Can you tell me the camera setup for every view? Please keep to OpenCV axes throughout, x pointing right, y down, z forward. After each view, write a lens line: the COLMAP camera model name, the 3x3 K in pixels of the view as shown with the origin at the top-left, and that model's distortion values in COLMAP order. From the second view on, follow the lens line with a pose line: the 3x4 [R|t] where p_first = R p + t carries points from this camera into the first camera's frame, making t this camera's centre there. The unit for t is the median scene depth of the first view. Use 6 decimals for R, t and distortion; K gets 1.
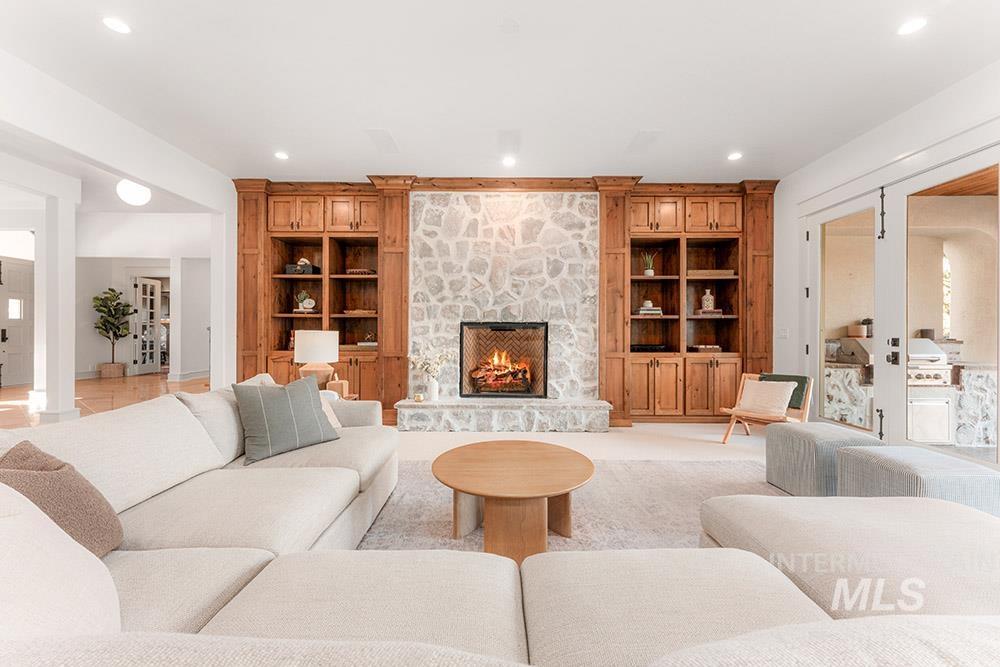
lens RADIAL K [[403.2, 0, 498.9], [0, 403.2, 330.8], [0, 0, 1]] dist [-0.003477, -0.000125]
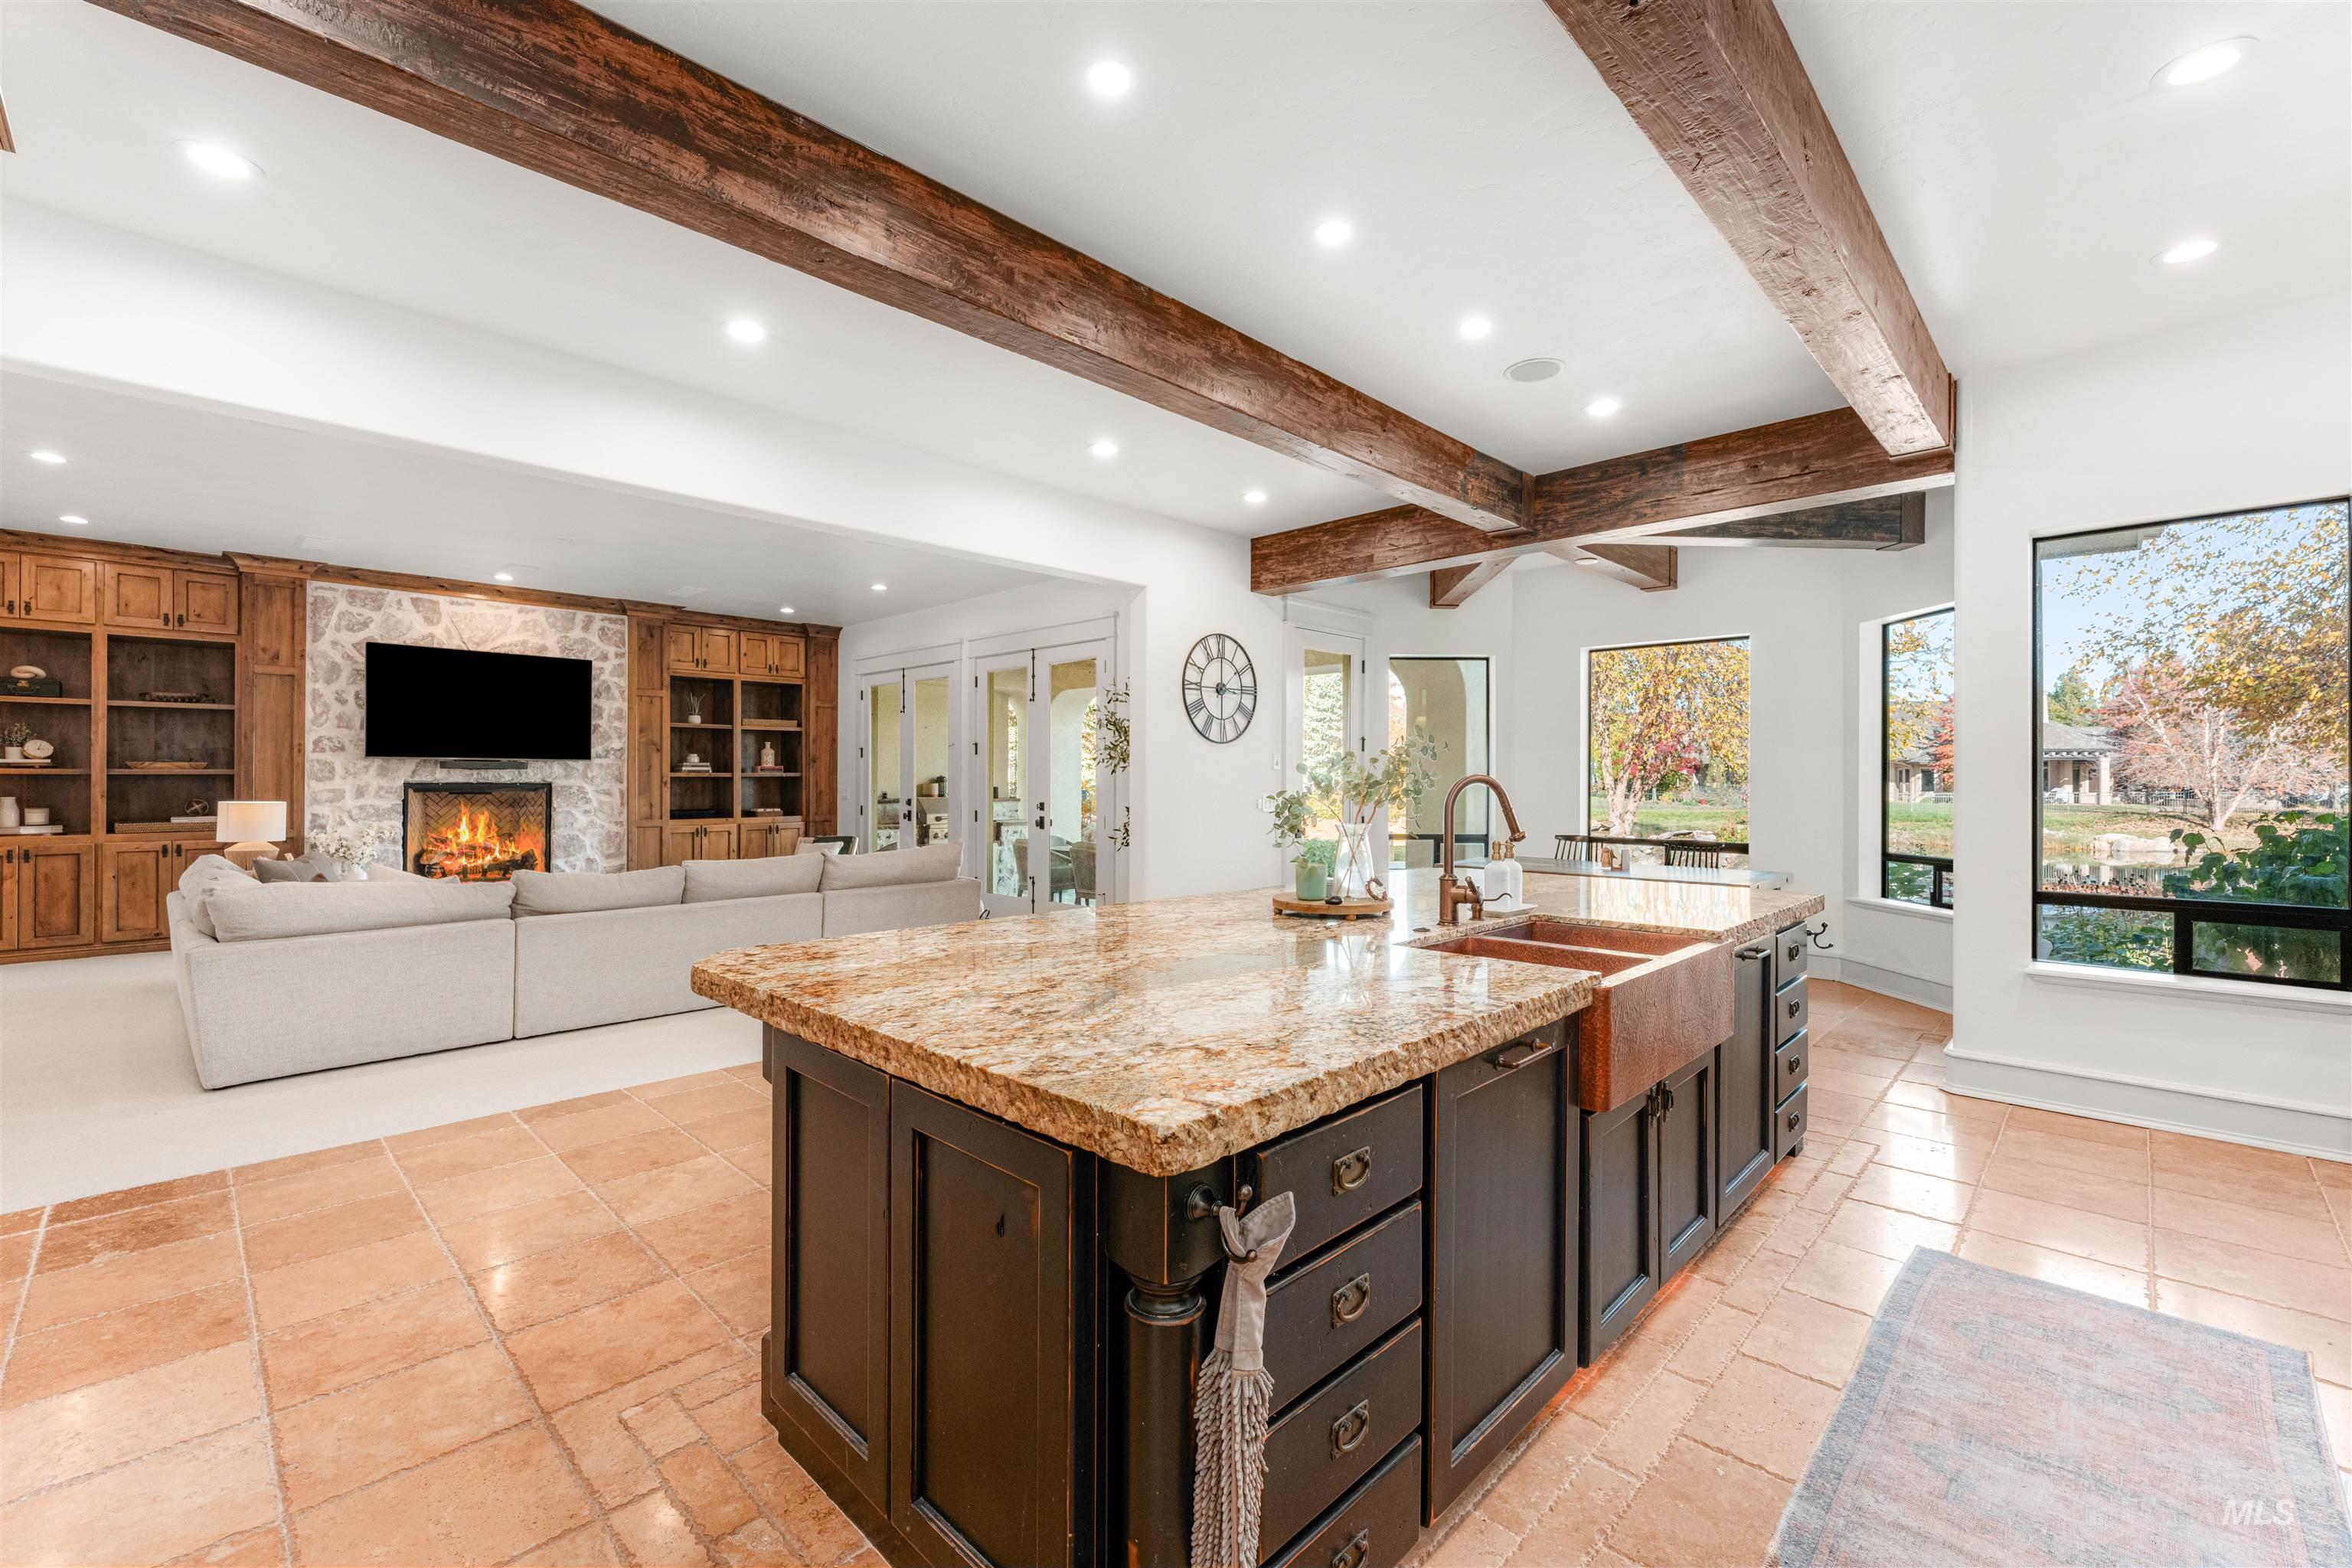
lens RADIAL K [[991.0, 0, 1178.6], [0, 991.0, 777.5], [0, 0, 1]] dist [-0.001429, -0.000124]
pose [[0.698035, -0.001003, 0.716063, -0.380445], [0.001003, 0.999999, 0.000423, -0.029932], [-0.716063, 0.000422, 0.698035, -1.105145]]
